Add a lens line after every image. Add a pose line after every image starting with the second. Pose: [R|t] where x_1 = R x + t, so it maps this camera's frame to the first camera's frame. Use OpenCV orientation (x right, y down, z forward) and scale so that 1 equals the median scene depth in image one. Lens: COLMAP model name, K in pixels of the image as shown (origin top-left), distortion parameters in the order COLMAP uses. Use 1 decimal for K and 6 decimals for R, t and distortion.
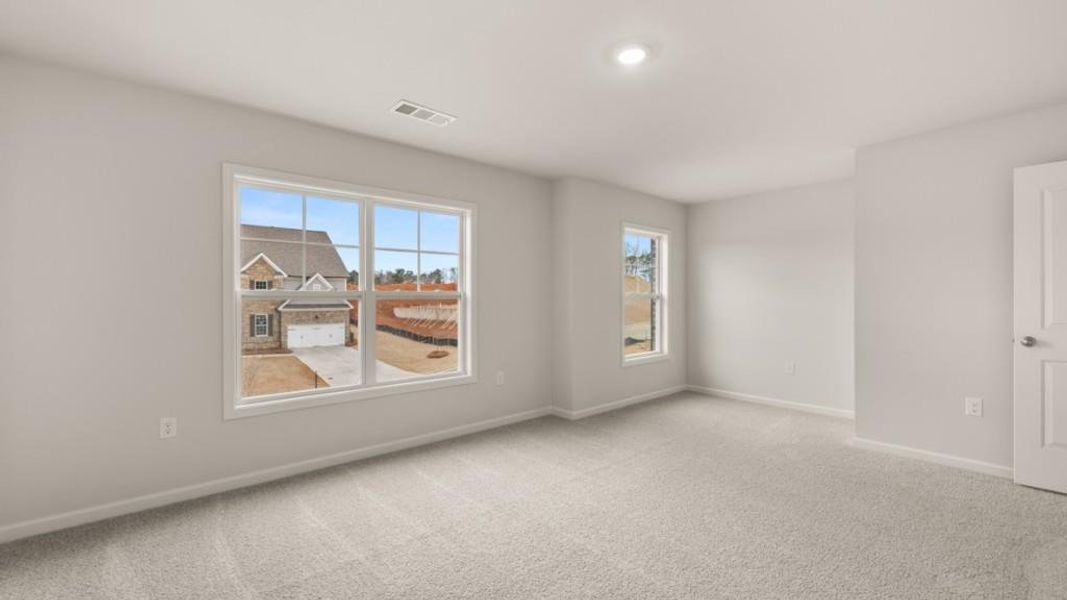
lens RADIAL K [[452.3, 0, 529.5], [0, 452.3, 314.3], [0, 0, 1]] dist [-0.001779, -0.000168]
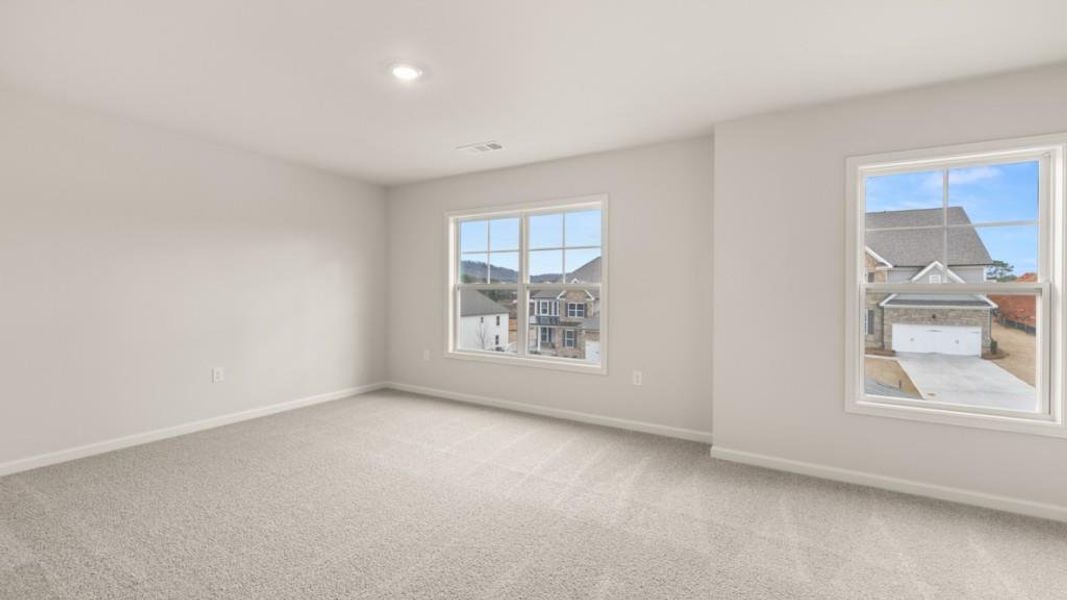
lens RADIAL K [[473.6, 0, 535.6], [0, 473.6, 296.1], [0, 0, 1]] dist [-0.002497, -0.000445]
pose [[0.311370, 0.015616, -0.950160, 0.106228], [-0.041922, 0.999117, 0.002683, -0.002437], [0.949364, 0.038998, 0.311750, 0.070052]]
